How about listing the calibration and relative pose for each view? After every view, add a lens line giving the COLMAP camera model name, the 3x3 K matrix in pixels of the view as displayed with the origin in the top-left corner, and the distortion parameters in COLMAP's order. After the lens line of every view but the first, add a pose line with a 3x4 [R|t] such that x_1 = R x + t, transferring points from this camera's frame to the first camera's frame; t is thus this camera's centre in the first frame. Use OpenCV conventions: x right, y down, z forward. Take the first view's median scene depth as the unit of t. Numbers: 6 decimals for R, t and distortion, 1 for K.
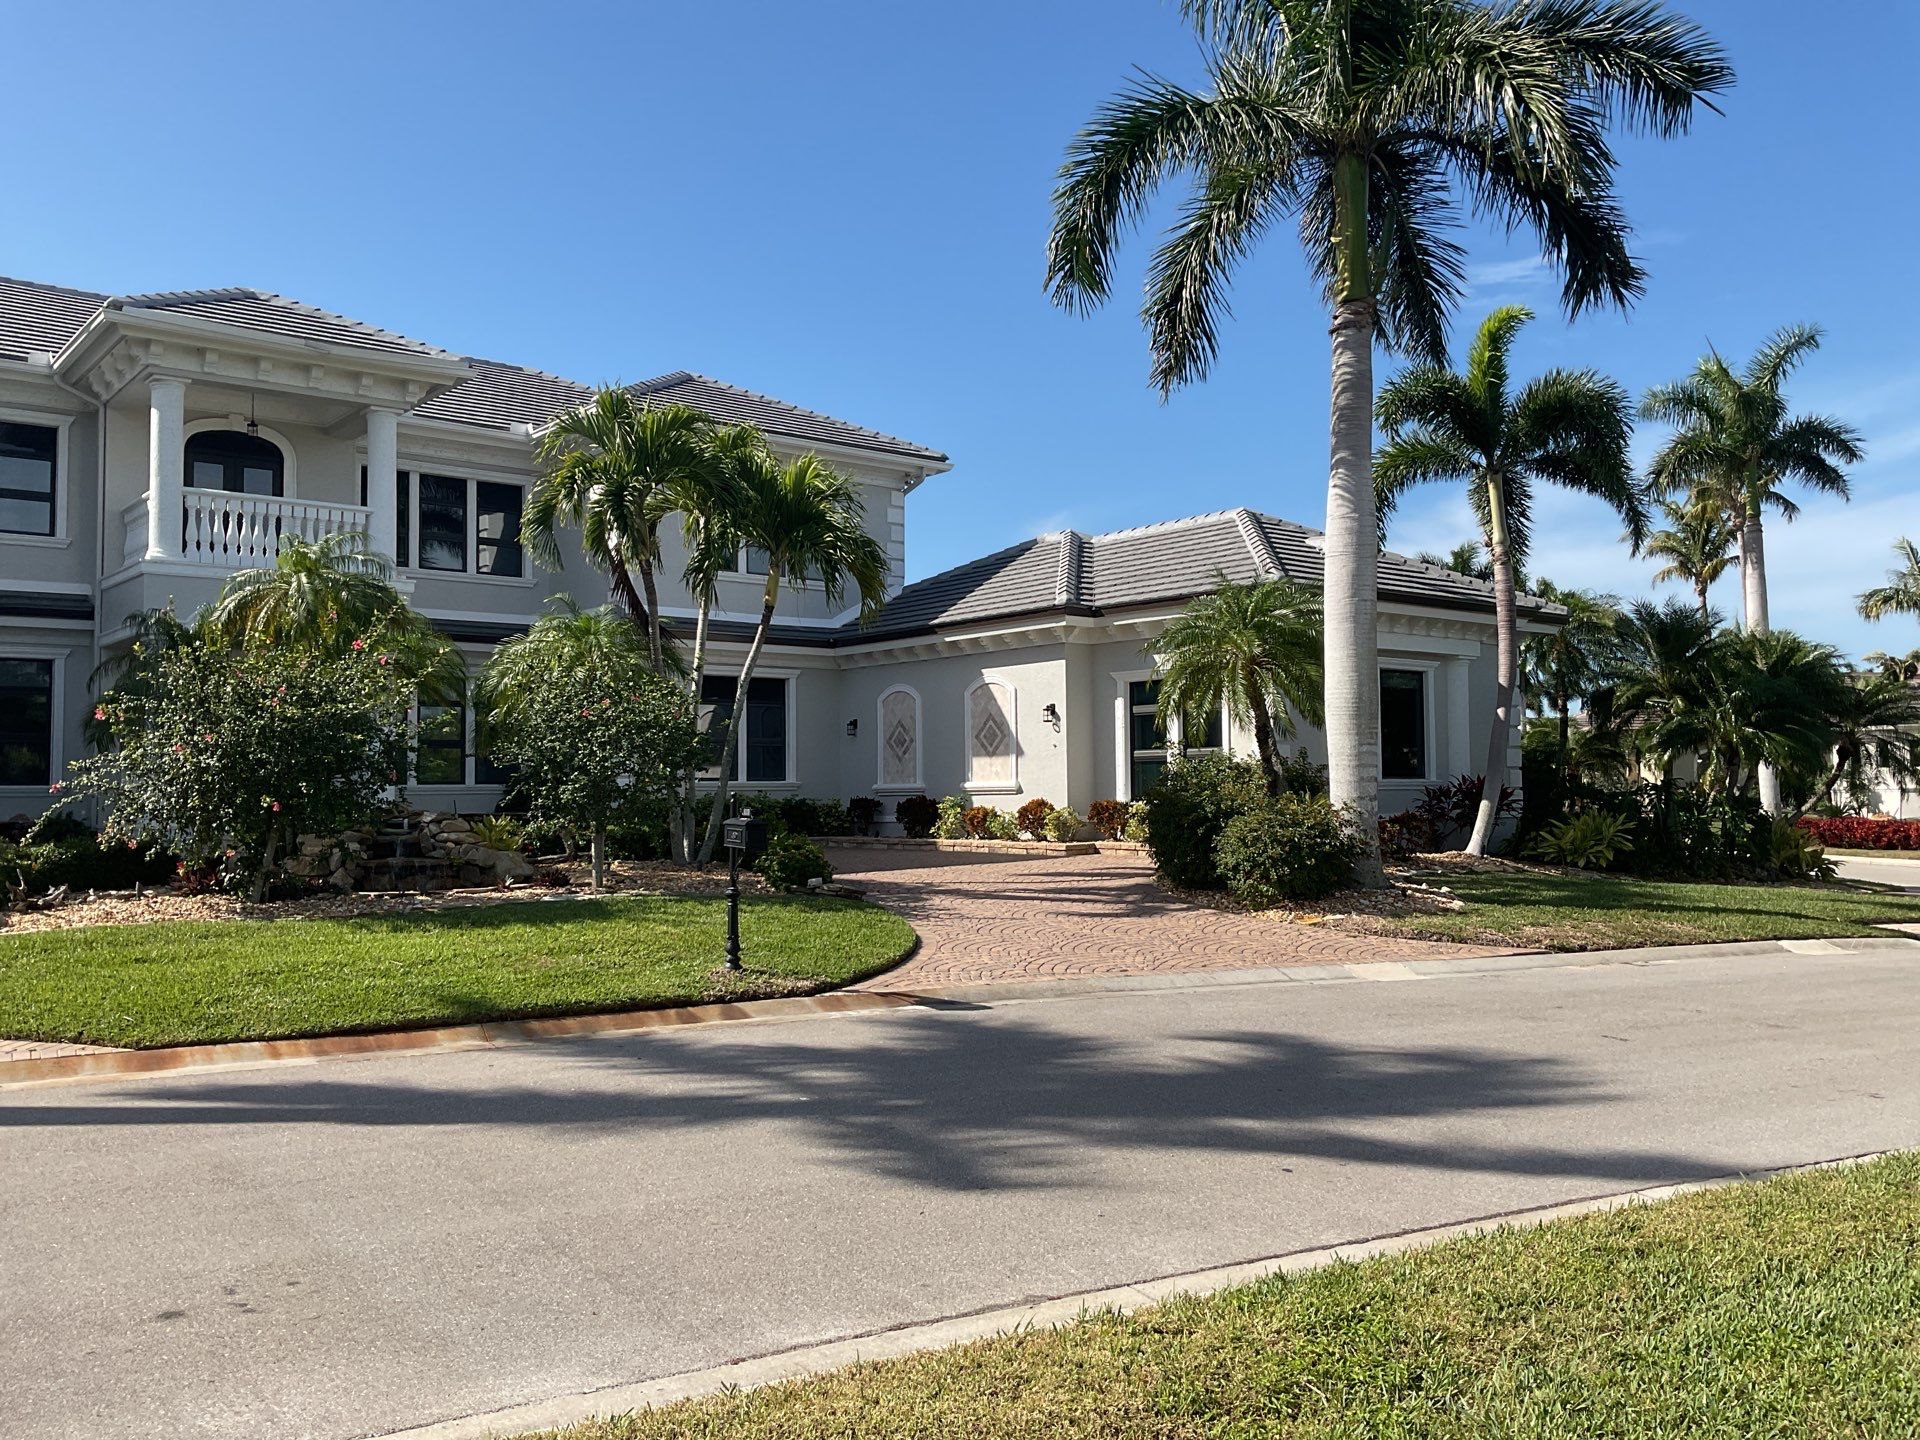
lens RADIAL K [[1580.3, 0, 953.0], [0, 1580.3, 720.2], [0, 0, 1]] dist [0.106024, -0.191765]
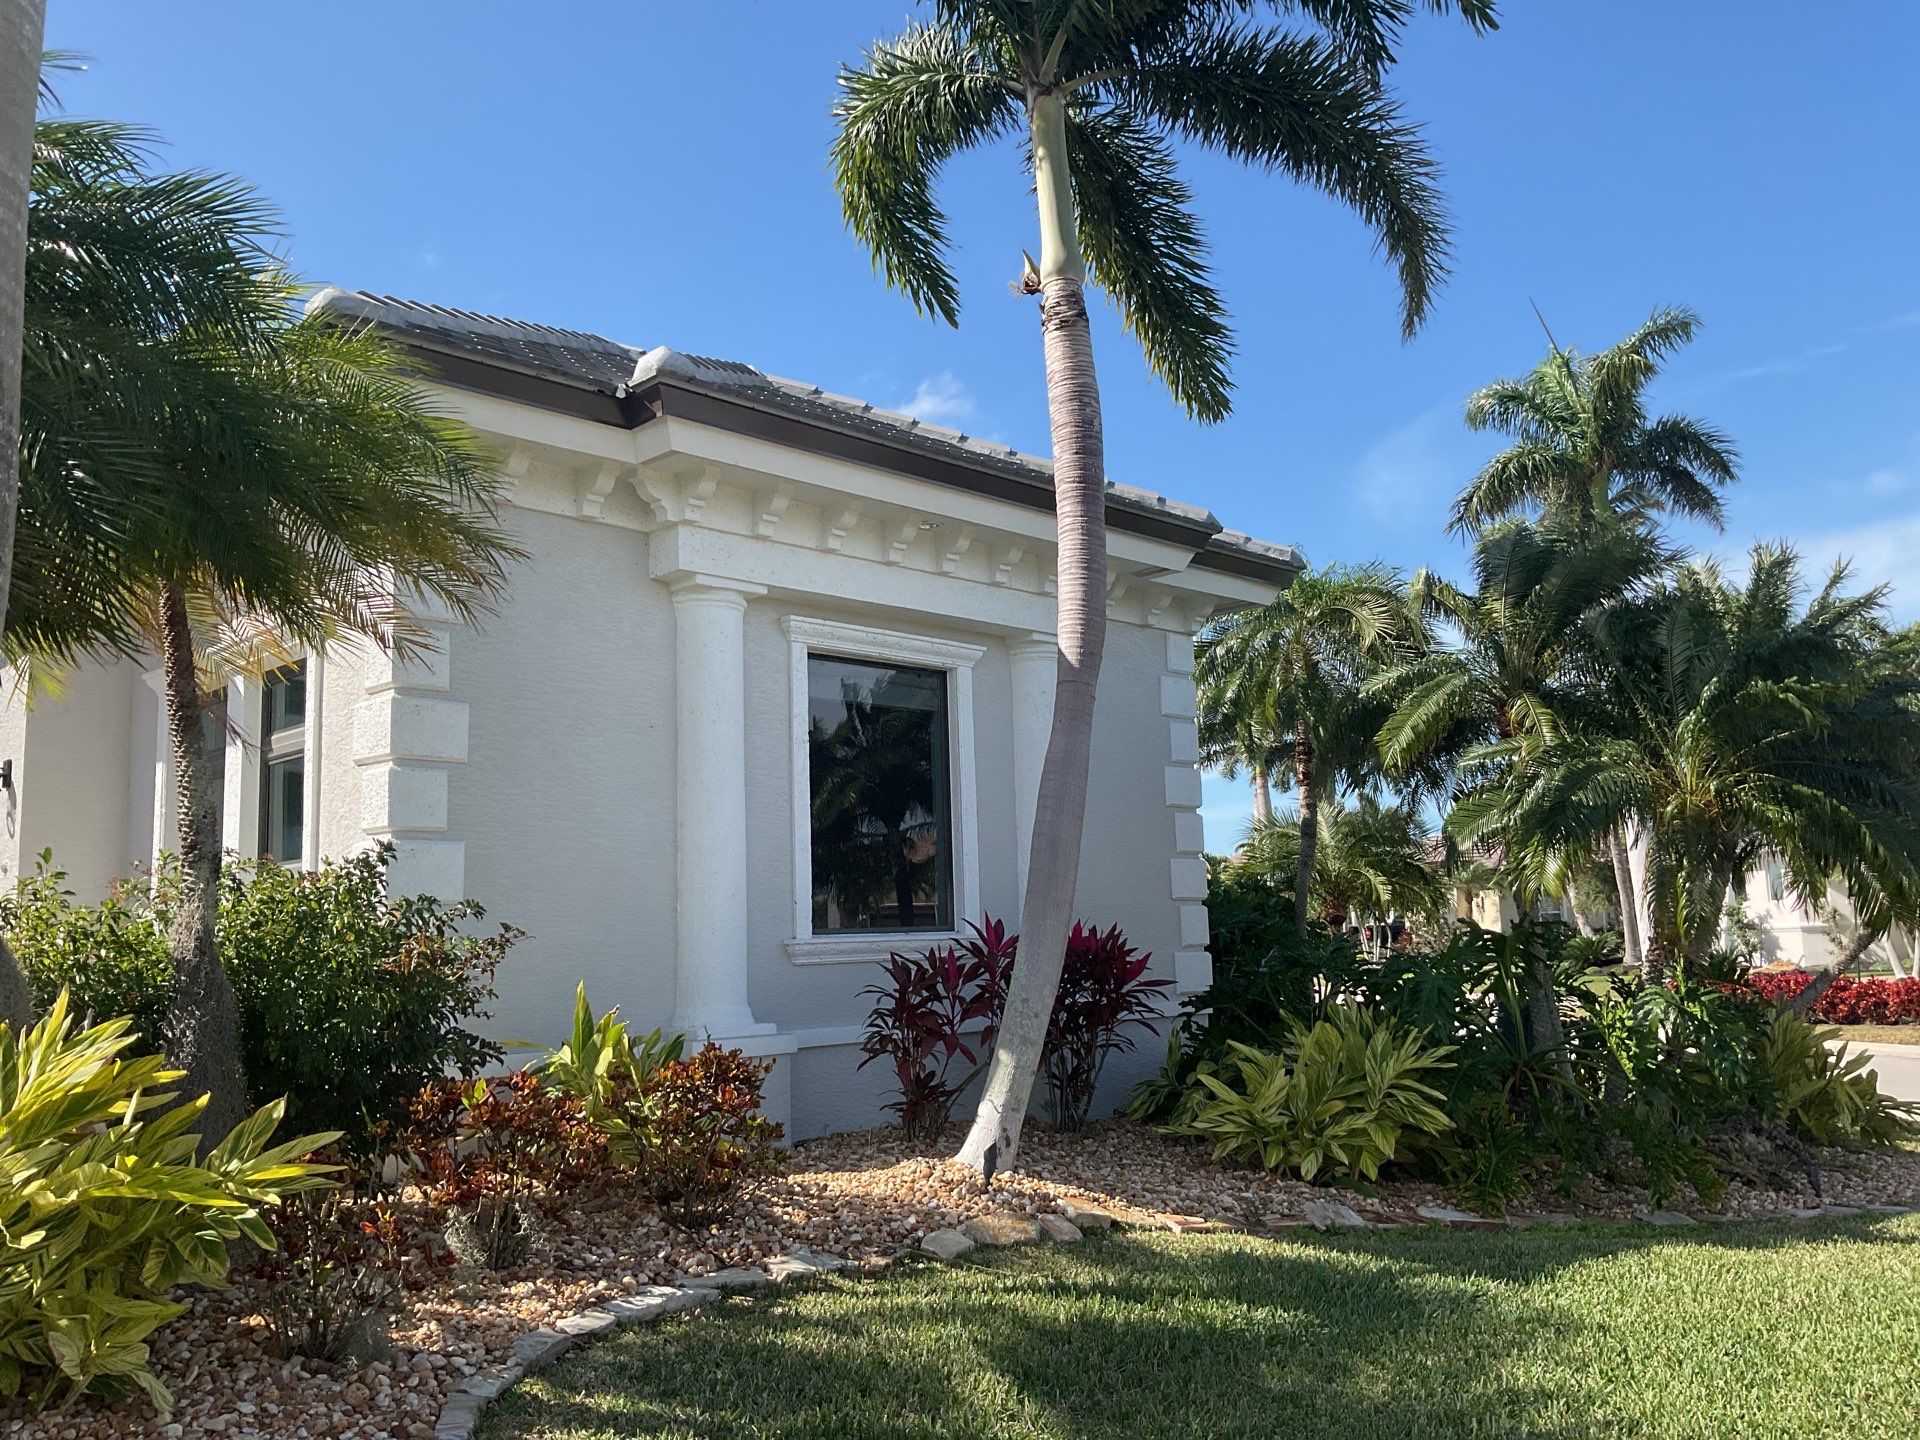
lens RADIAL K [[1580.3, 0, 953.0], [0, 1580.3, 720.2], [0, 0, 1]] dist [0.106024, -0.191765]
pose [[0.995432, -0.007308, 0.095194, 0.266971], [0.016210, 0.995527, -0.093076, 0.021726], [-0.094088, 0.094194, 0.991098, 0.615451]]
